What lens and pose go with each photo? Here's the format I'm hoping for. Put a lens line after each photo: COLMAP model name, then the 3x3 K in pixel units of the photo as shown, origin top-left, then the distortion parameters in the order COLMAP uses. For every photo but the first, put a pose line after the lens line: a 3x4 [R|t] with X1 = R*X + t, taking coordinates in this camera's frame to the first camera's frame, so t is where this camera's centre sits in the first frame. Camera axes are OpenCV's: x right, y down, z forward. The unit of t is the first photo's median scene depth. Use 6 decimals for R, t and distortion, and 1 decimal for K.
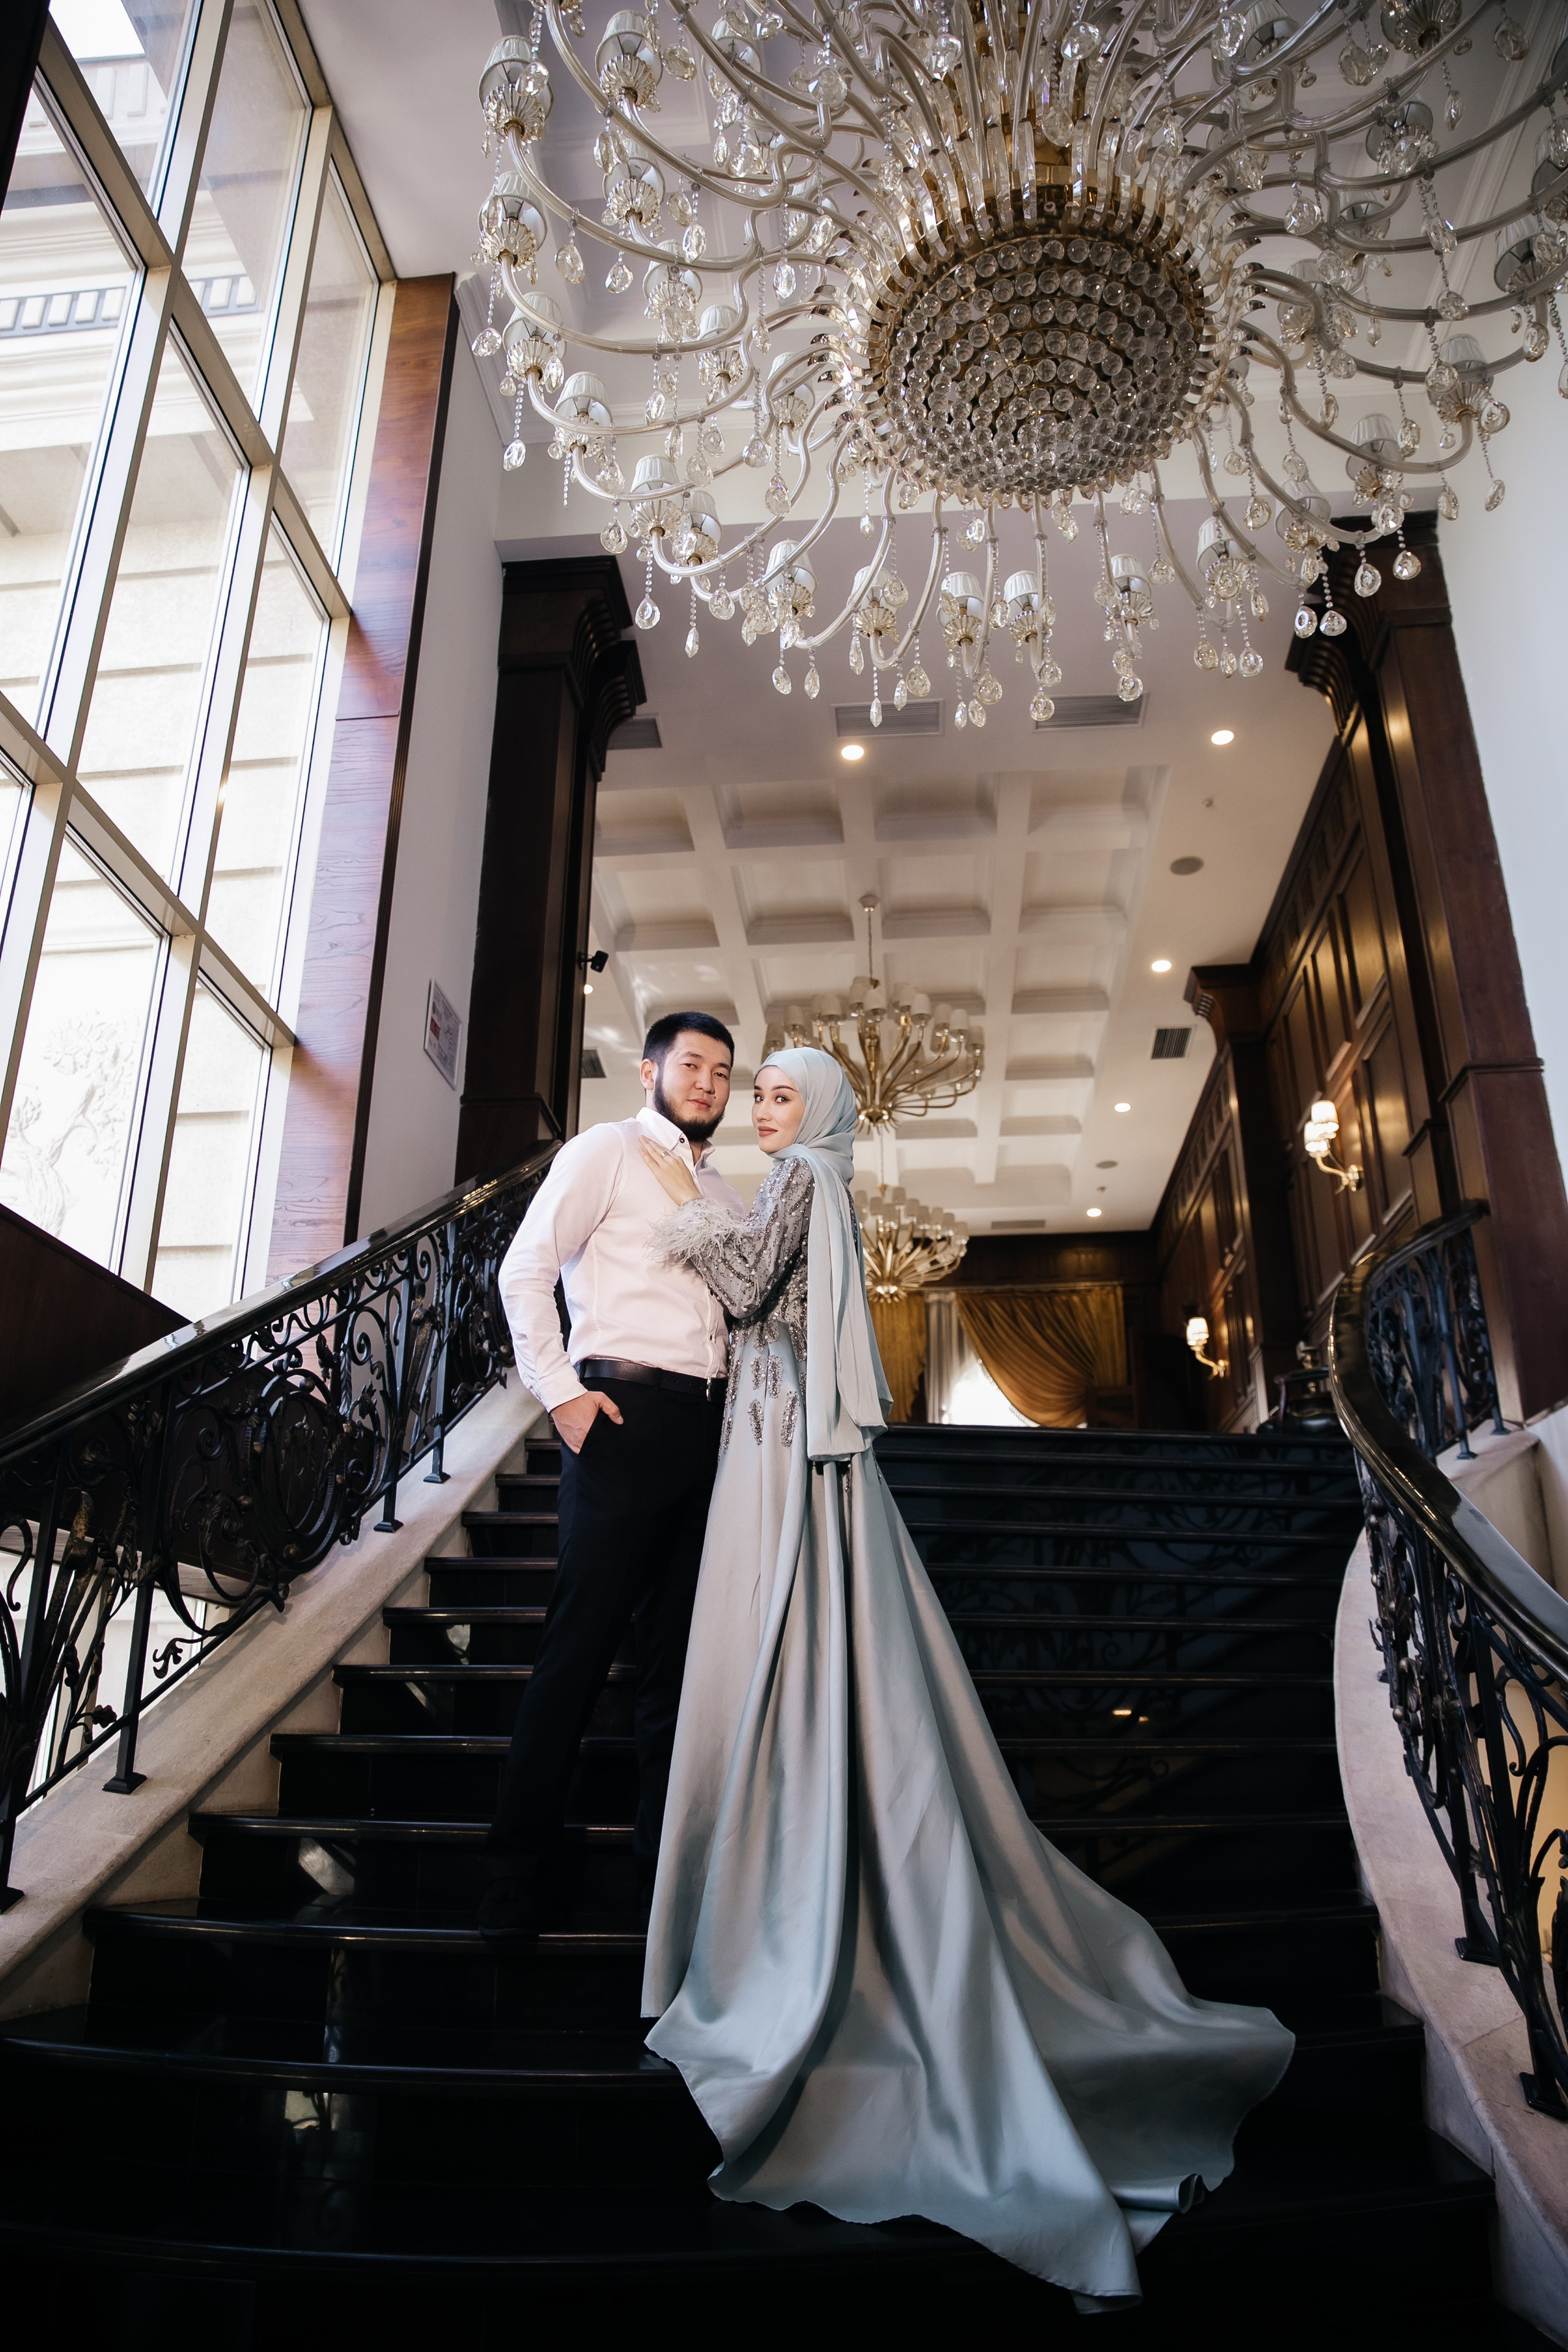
lens RADIAL K [[1588.2, 0, 784.0], [0, 1588.2, 1176.0], [0, 0, 1]] dist [-0.112248, 0.084699]
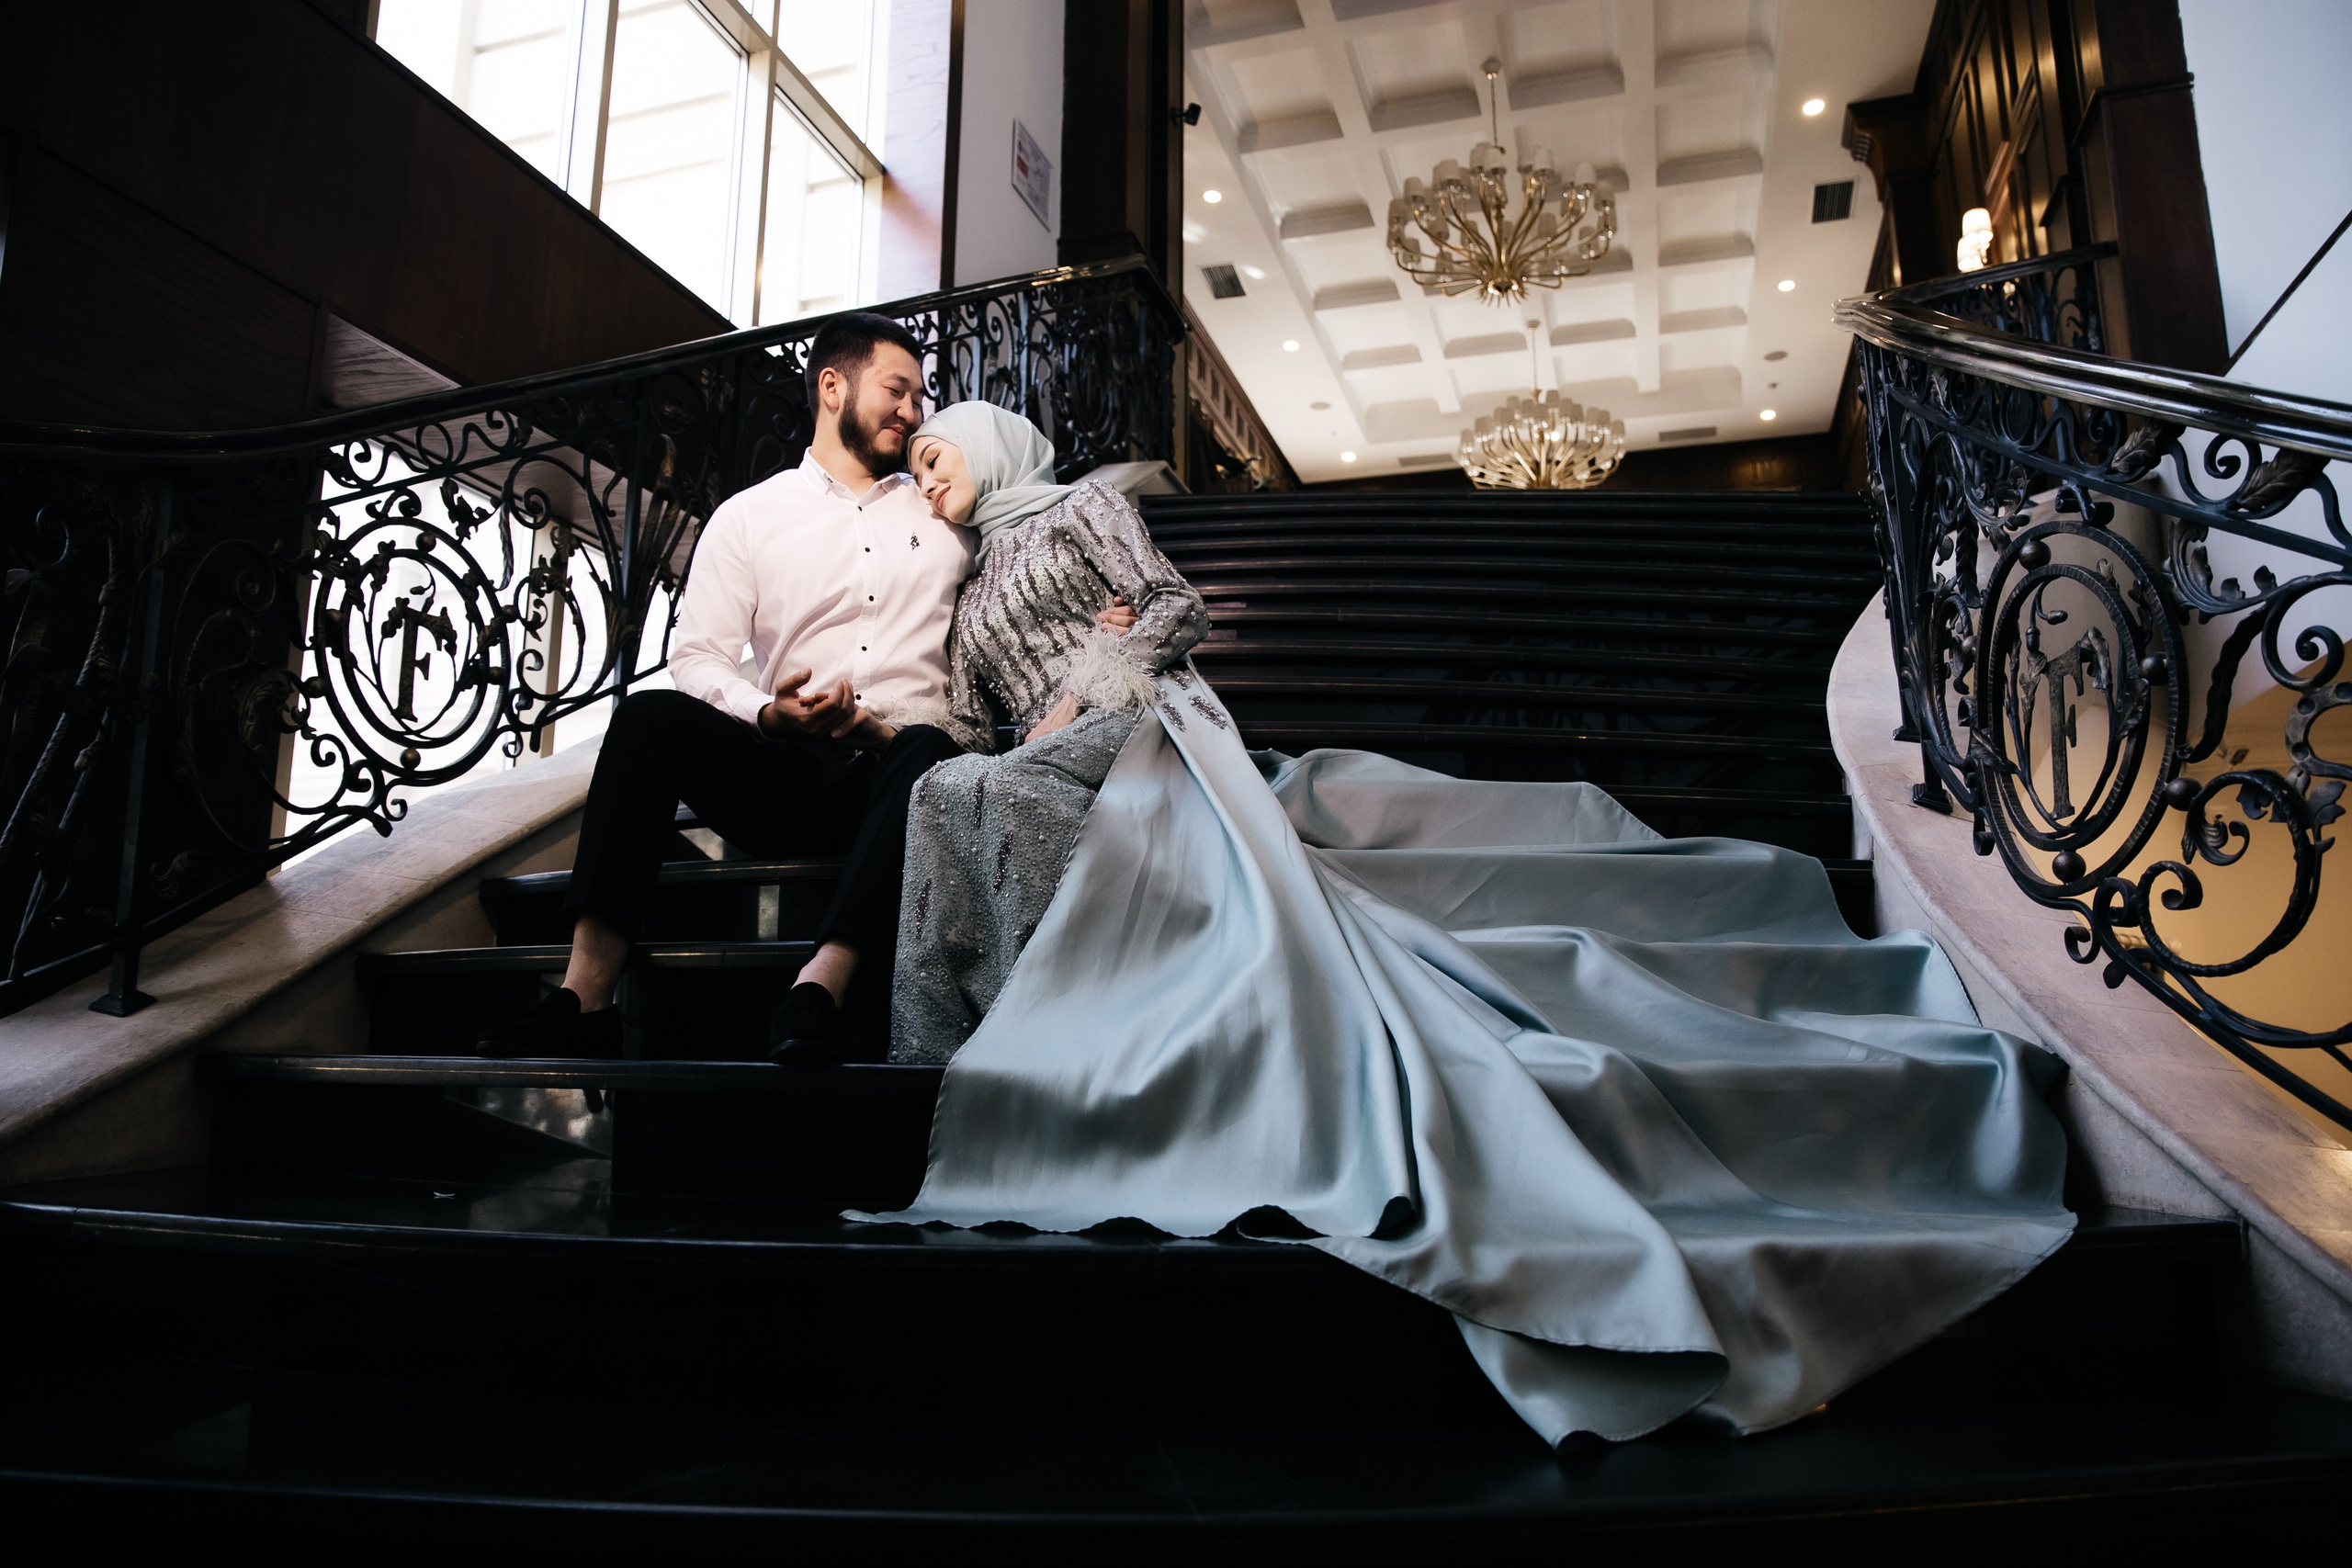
lens RADIAL K [[1588.1, 0, 1176.0], [0, 1588.1, 784.0], [0, 0, 1]] dist [-0.112248, 0.084699]
pose [[0.978502, -0.033643, -0.203472, 0.085060], [0.069907, 0.982302, 0.173768, 0.154121], [0.194025, -0.184257, 0.963537, -0.059741]]
